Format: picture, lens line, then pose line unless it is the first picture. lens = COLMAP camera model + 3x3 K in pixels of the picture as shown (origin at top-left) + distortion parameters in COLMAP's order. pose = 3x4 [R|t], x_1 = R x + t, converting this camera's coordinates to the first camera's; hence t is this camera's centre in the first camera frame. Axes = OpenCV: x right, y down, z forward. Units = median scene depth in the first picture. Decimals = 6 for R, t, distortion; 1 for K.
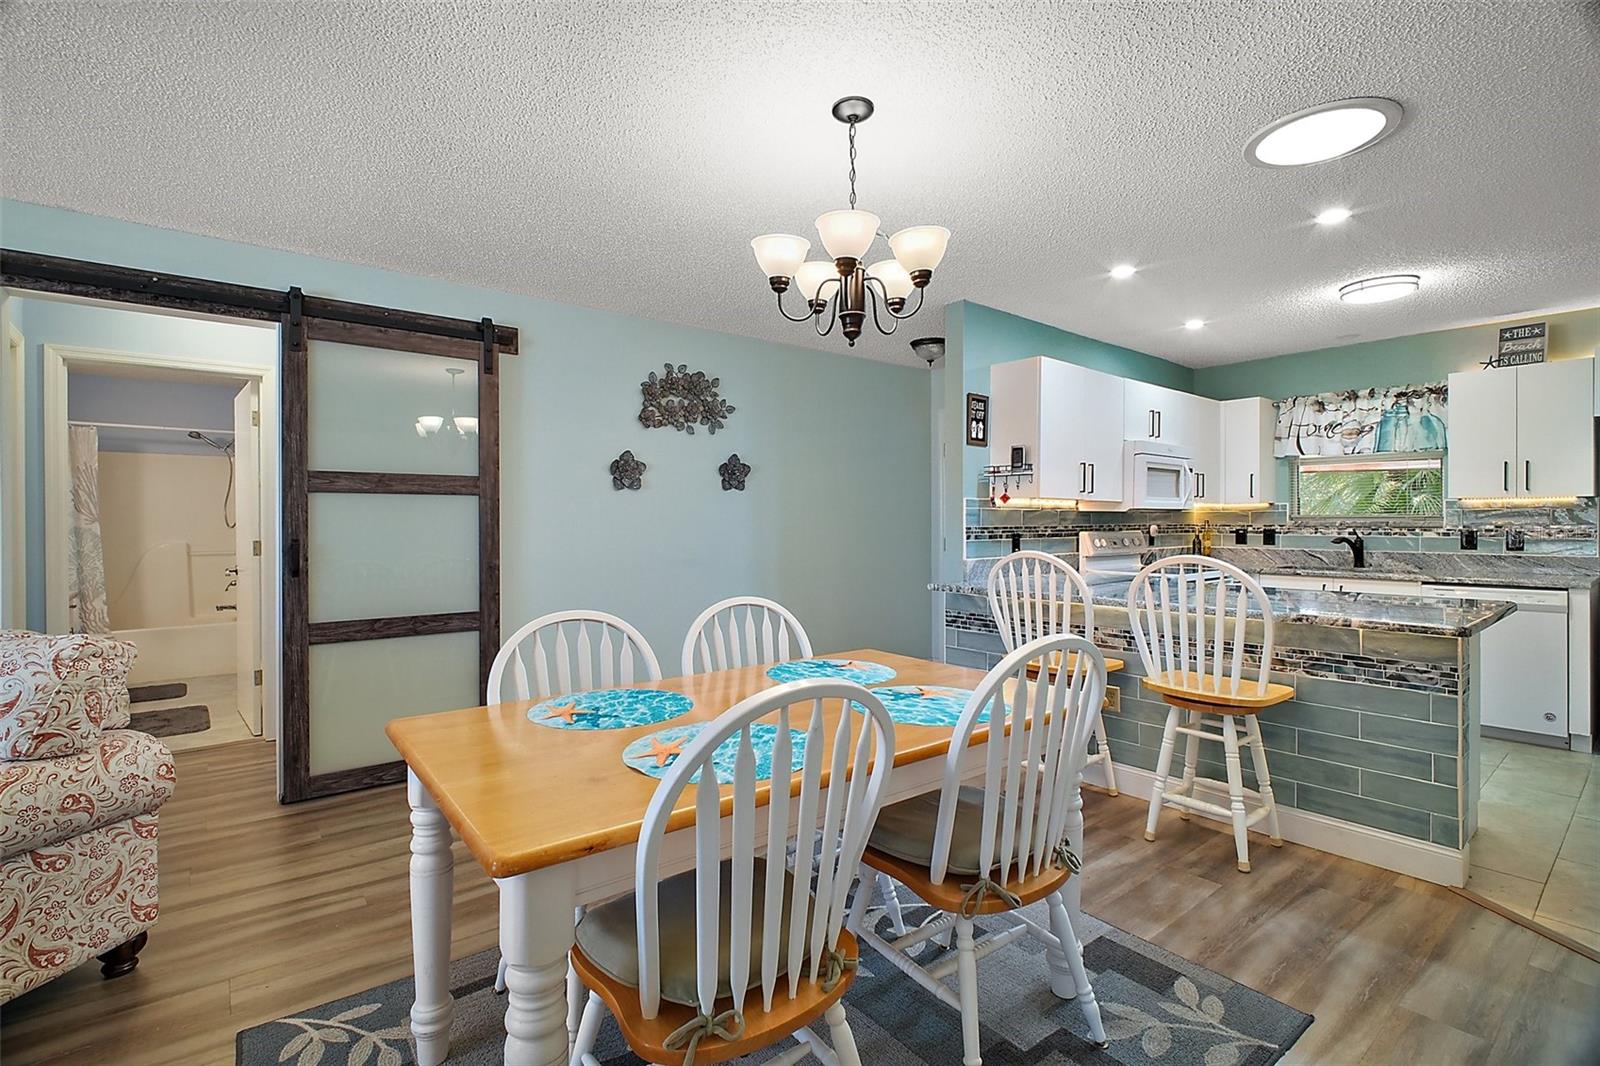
lens RADIAL K [[733.0, 0, 789.7], [0, 733.0, 525.7], [0, 0, 1]] dist [-0.001101, -0.006448]
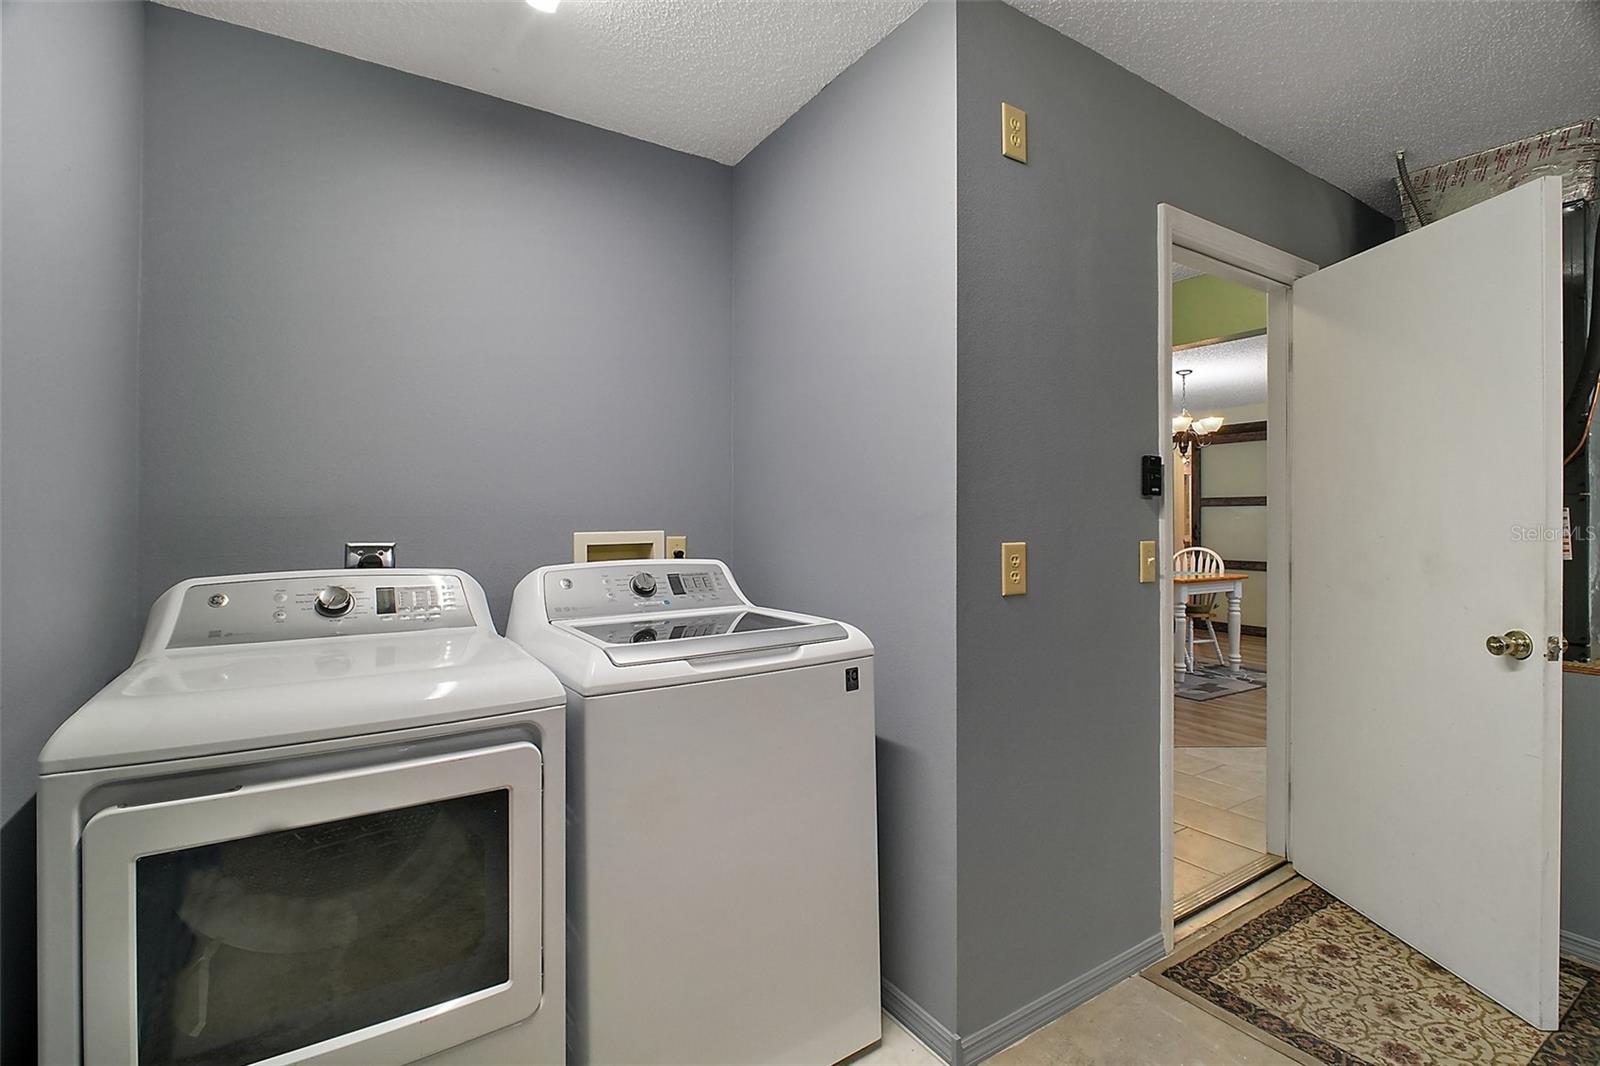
lens RADIAL K [[733.0, 0, 789.7], [0, 733.0, 525.7], [0, 0, 1]] dist [-0.001101, -0.006448]
pose [[-0.099418, 0.011361, -0.994981, 1.415381], [-0.005101, 0.999916, 0.011927, -0.001905], [0.995033, 0.006261, -0.099352, -0.111129]]
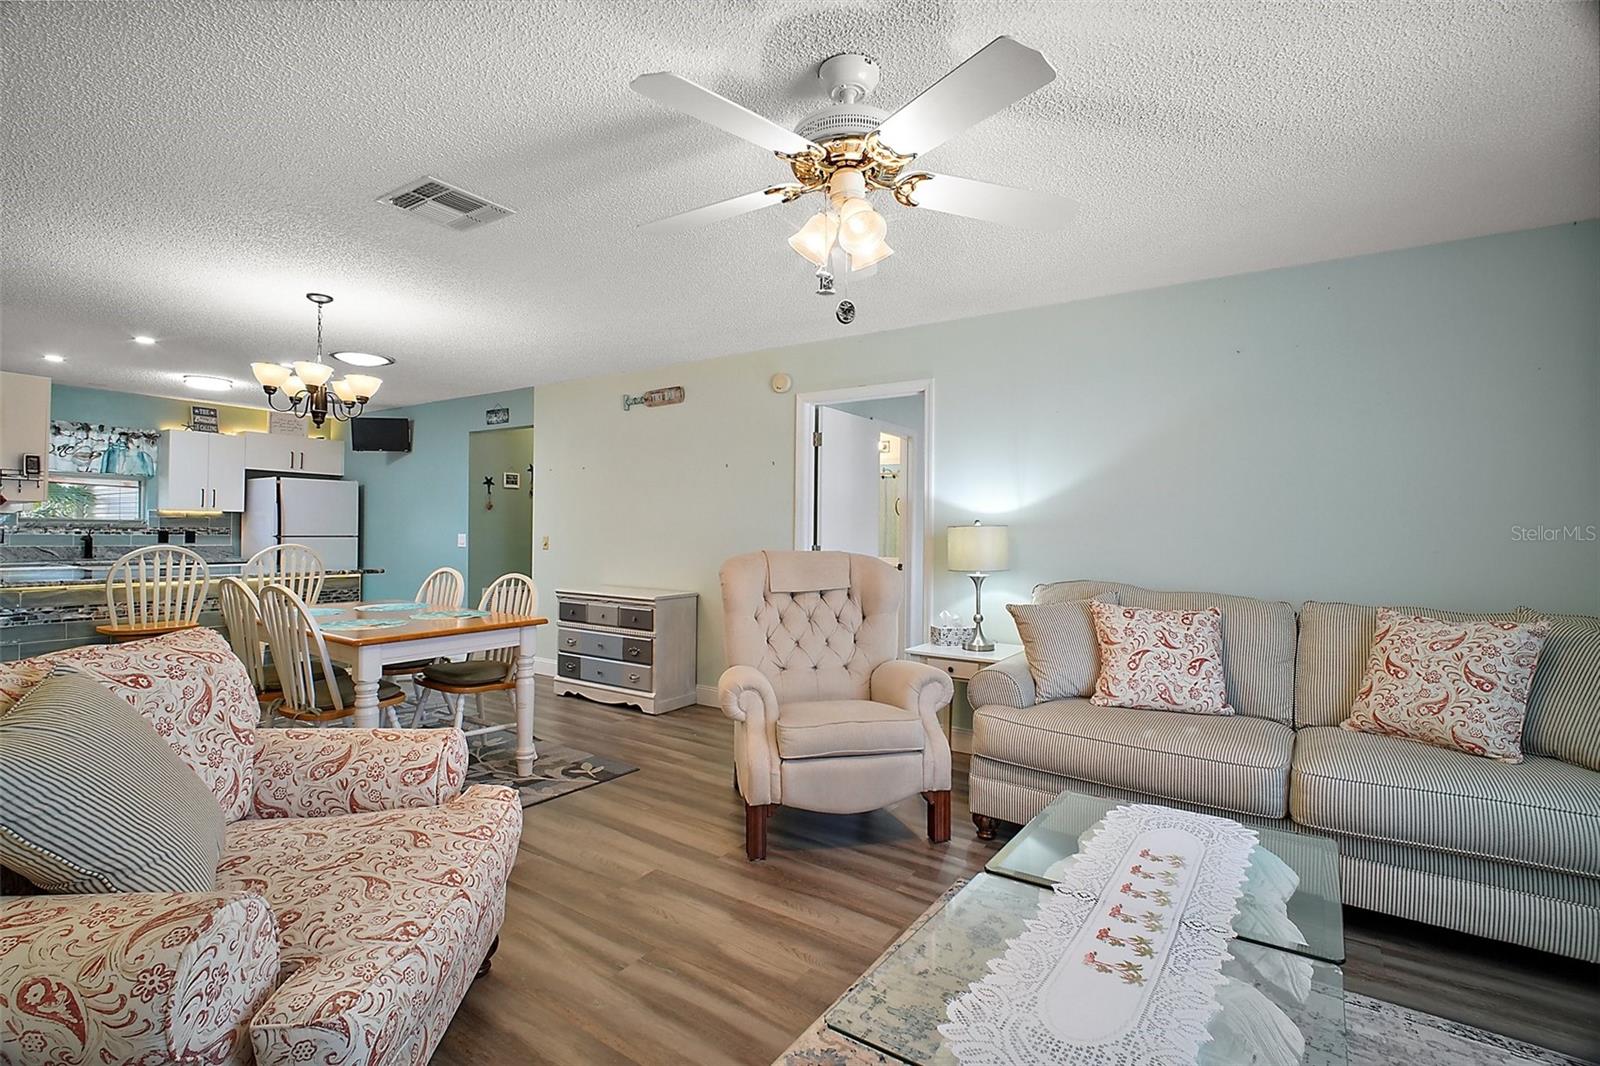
lens RADIAL K [[733.0, 0, 789.7], [0, 733.0, 525.7], [0, 0, 1]] dist [-0.001101, -0.006448]
pose [[-0.296127, 0.006193, 0.955128, -0.916480], [-0.006538, 0.999942, -0.008511, 0.001004], [-0.955126, -0.008765, -0.296070, 0.195555]]
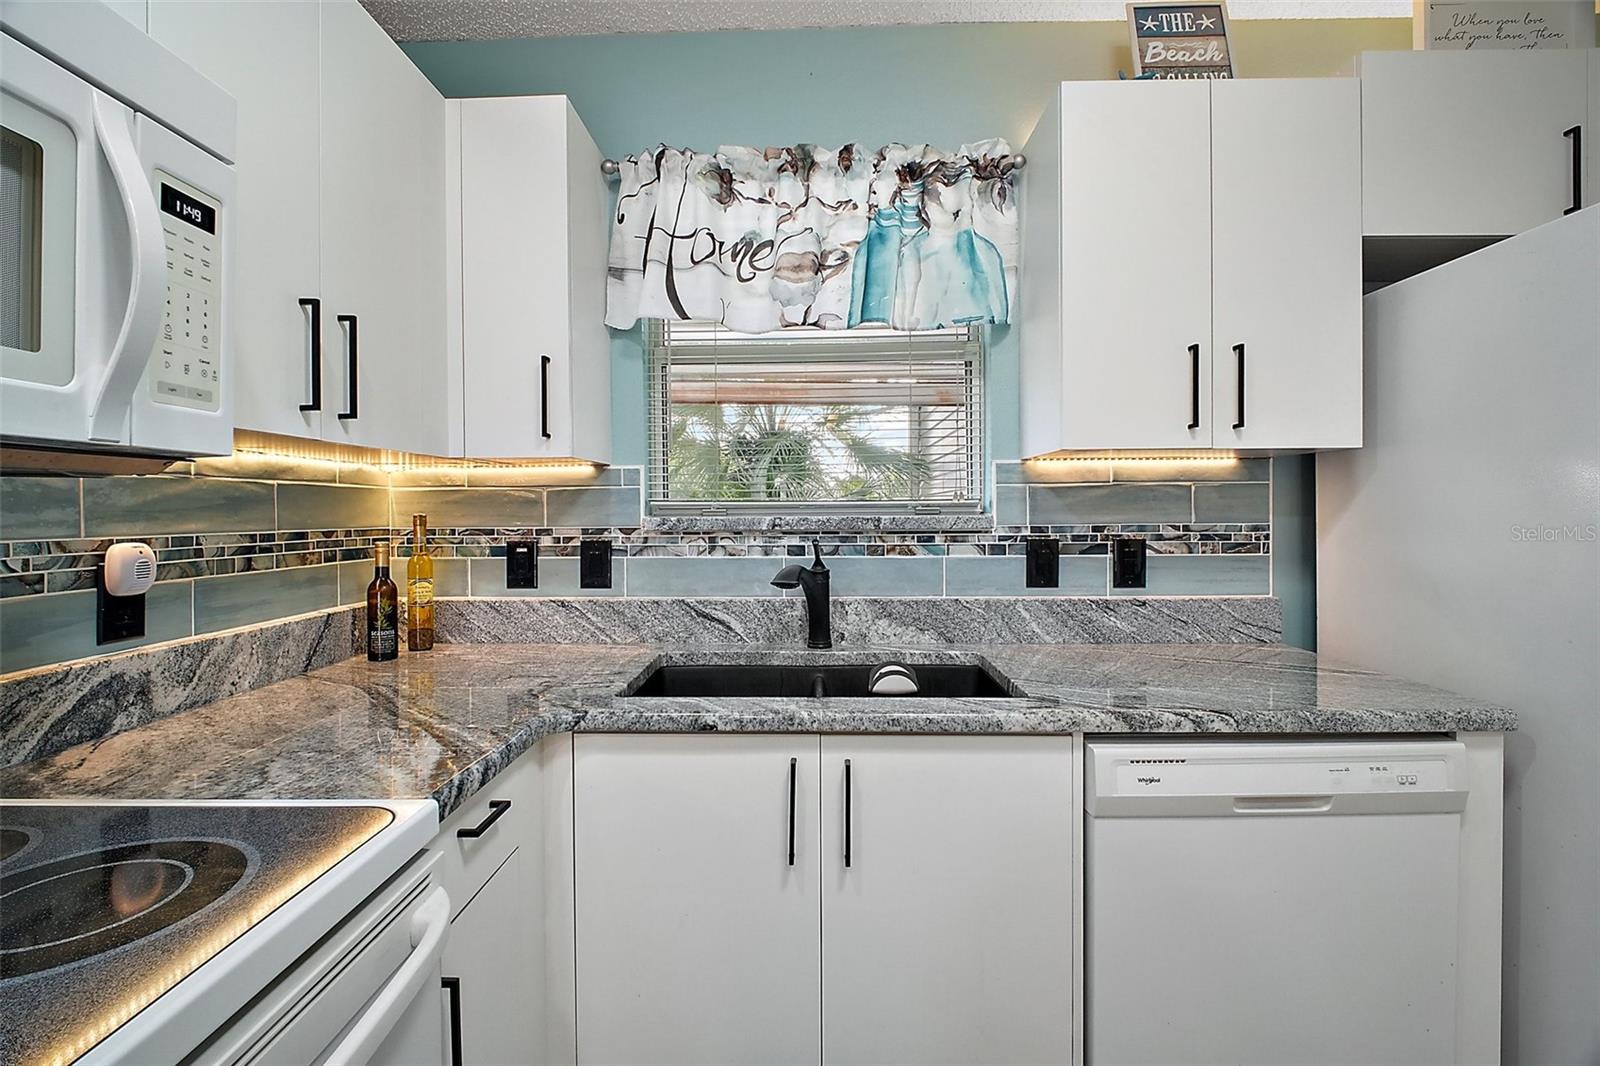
lens RADIAL K [[736.3, 0, 791.0], [0, 736.3, 517.4], [0, 0, 1]] dist [-0.000155, -0.006497]
pose [[0.644508, -0.009411, 0.764540, 0.535767], [0.010758, 0.999937, 0.003240, -0.007756], [-0.764522, 0.006136, 0.644568, 0.840996]]
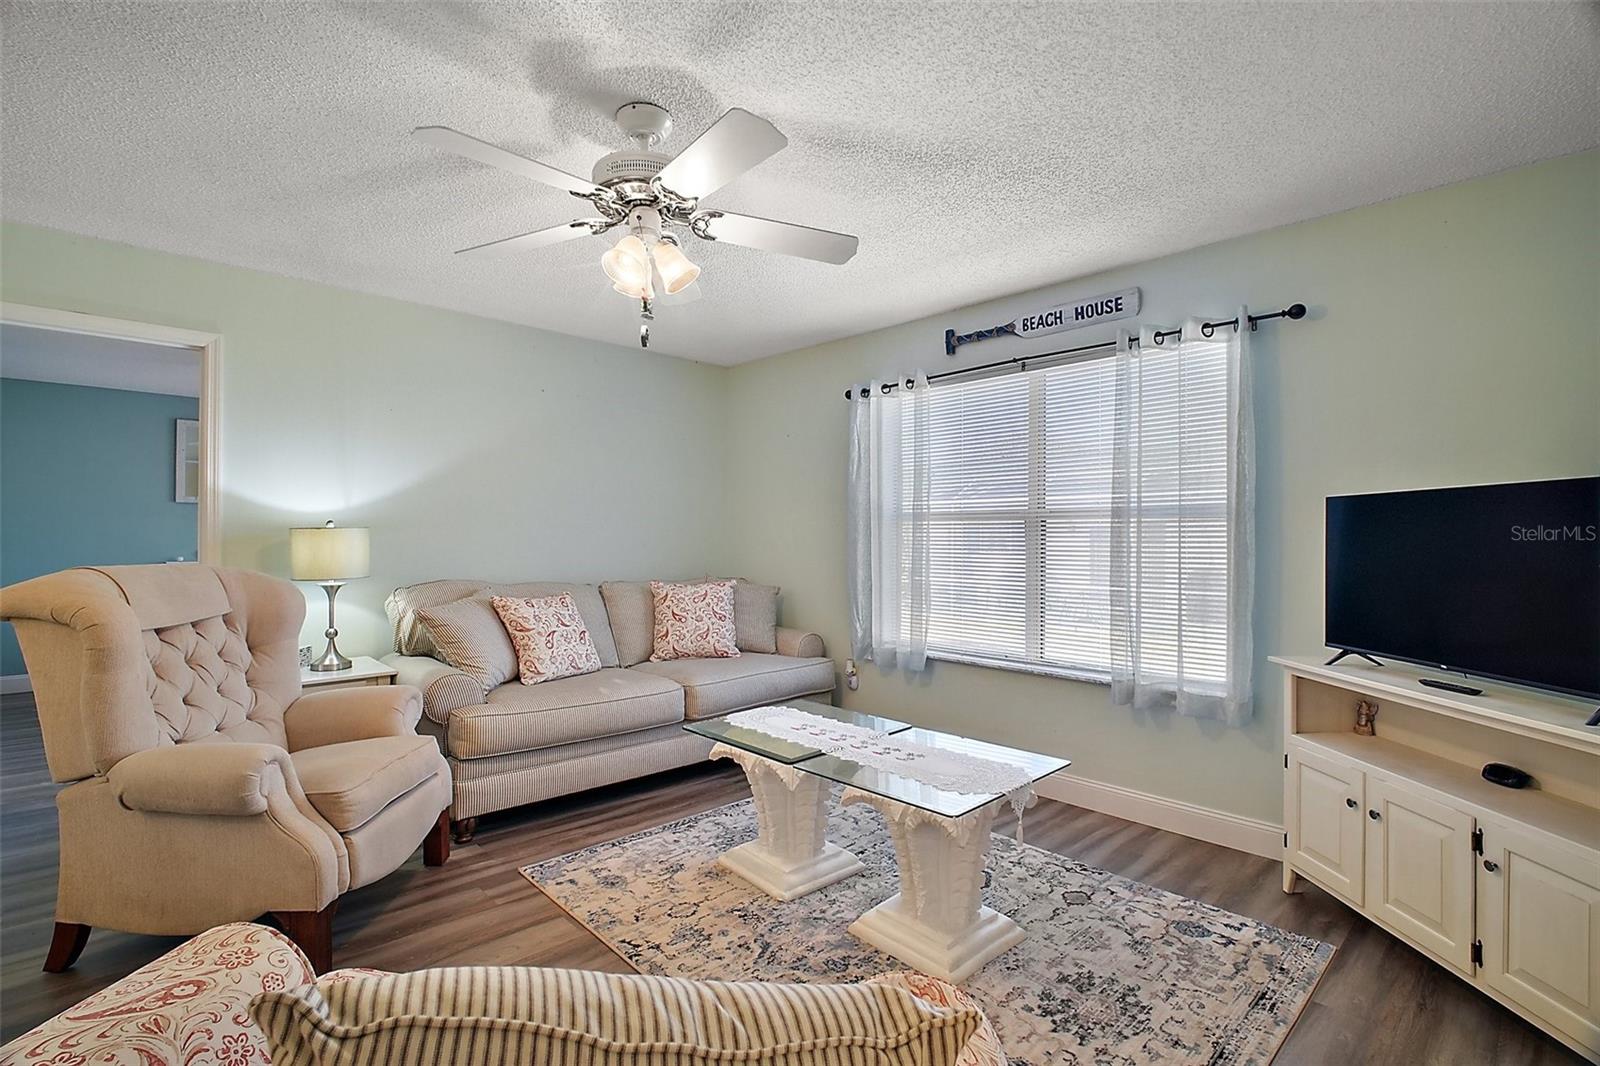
lens RADIAL K [[732.8, 0, 795.4], [0, 732.8, 535.9], [0, 0, 1]] dist [0.002590, -0.006240]
pose [[-0.995669, -0.000237, -0.092974, -0.582253], [-0.000605, 0.999992, 0.003931, -0.001781], [0.092972, 0.003970, -0.995661, 0.502496]]
